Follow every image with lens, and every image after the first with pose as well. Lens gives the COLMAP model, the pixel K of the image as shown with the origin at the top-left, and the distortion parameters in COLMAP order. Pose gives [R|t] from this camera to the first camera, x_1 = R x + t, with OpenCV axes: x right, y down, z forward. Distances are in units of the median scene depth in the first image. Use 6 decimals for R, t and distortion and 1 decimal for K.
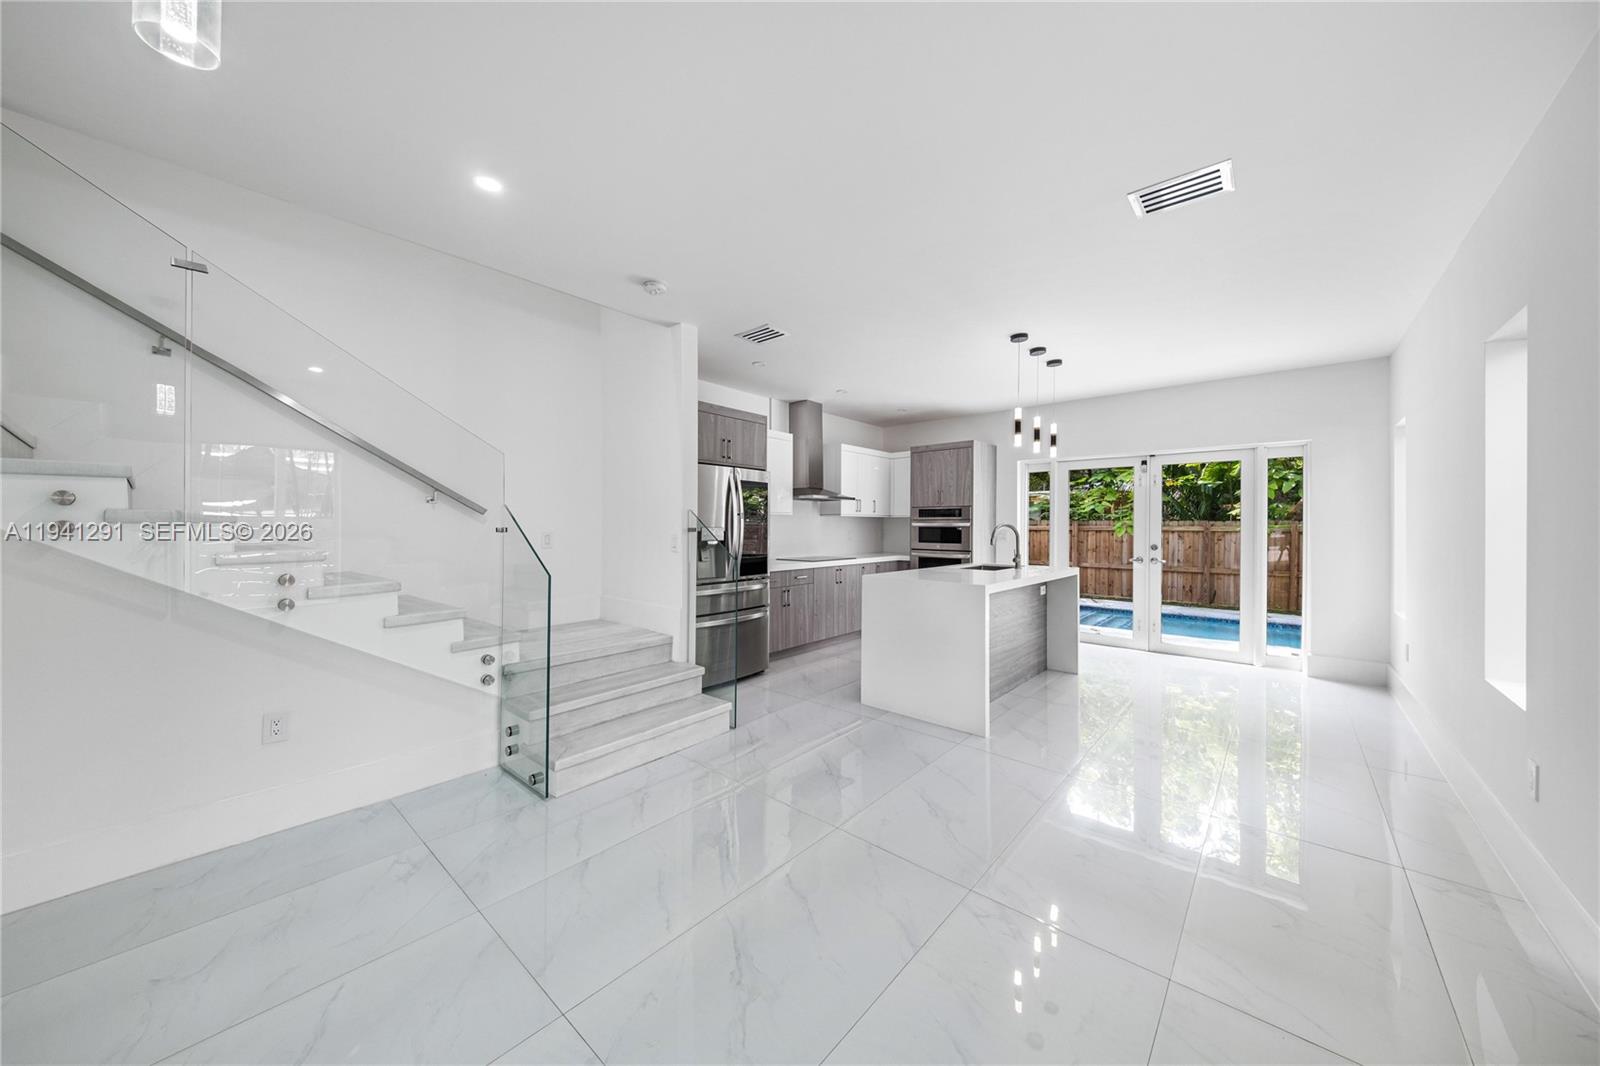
lens RADIAL K [[545.2, 0, 799.8], [0, 545.2, 524.3], [0, 0, 1]] dist [0.031142, -0.014912]
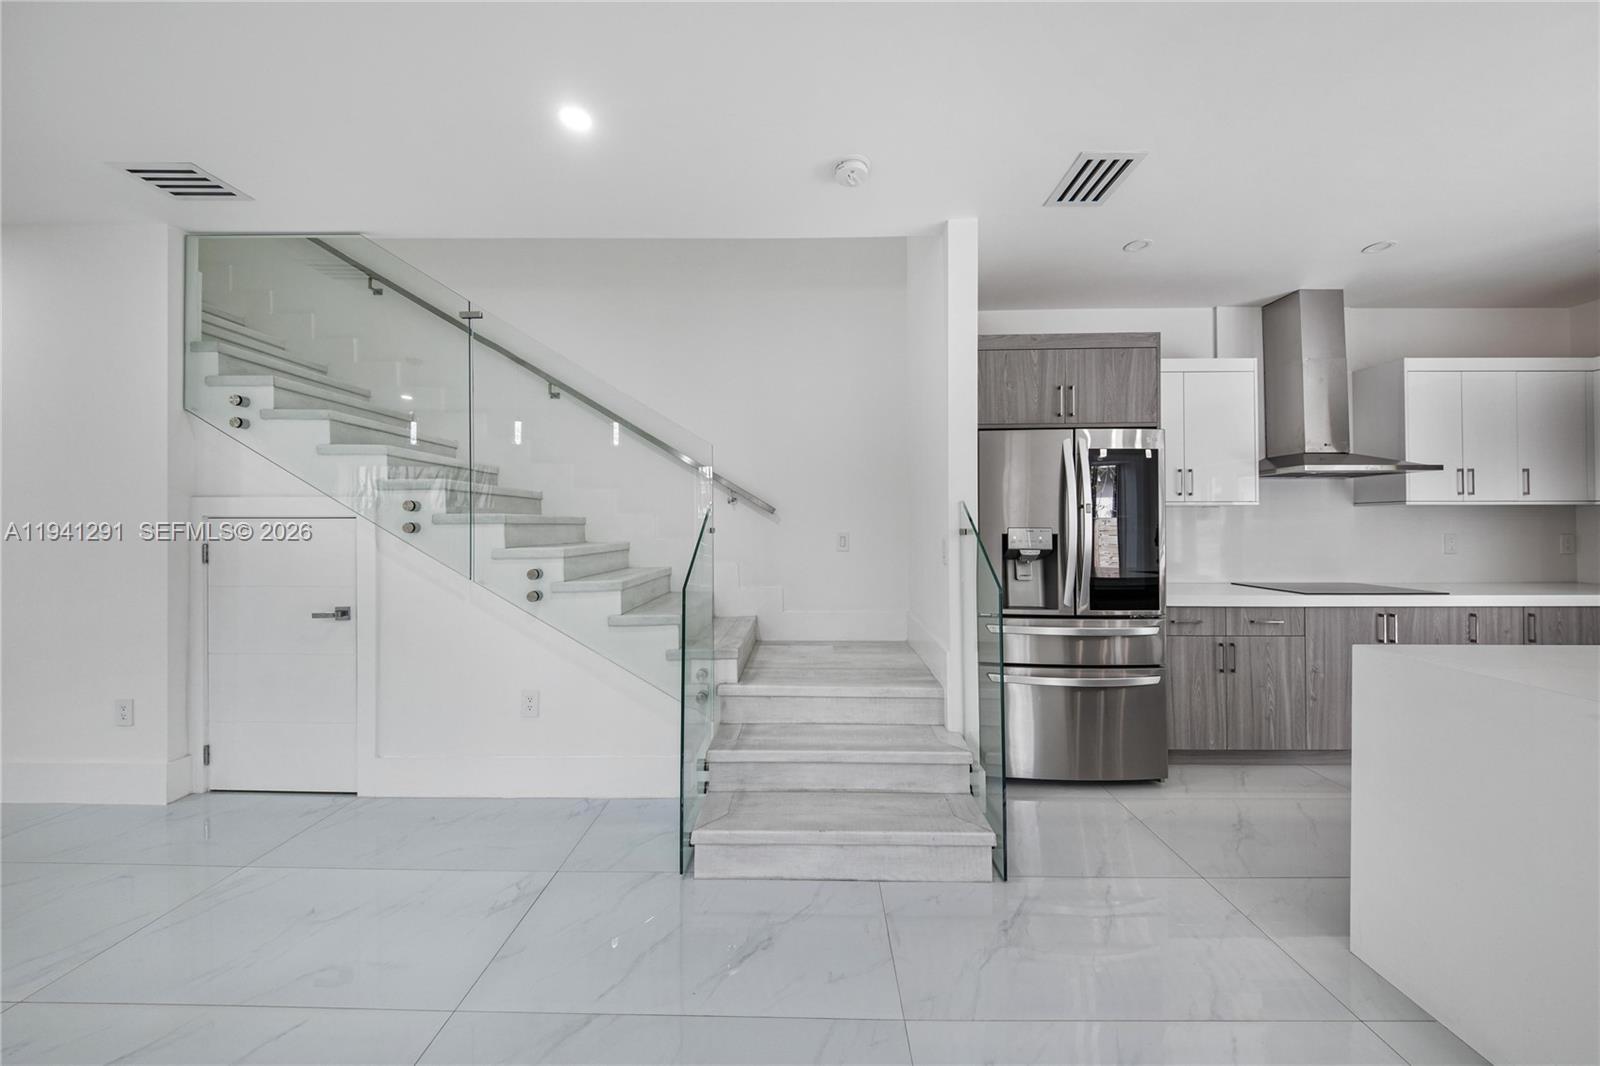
lens RADIAL K [[545.2, 0, 799.8], [0, 545.2, 524.3], [0, 0, 1]] dist [0.031142, -0.014912]
pose [[0.644699, -0.003020, -0.764431, 0.111208], [0.003615, 0.999993, -0.000901, 0.000717], [0.764428, -0.002182, 0.644705, 0.278883]]
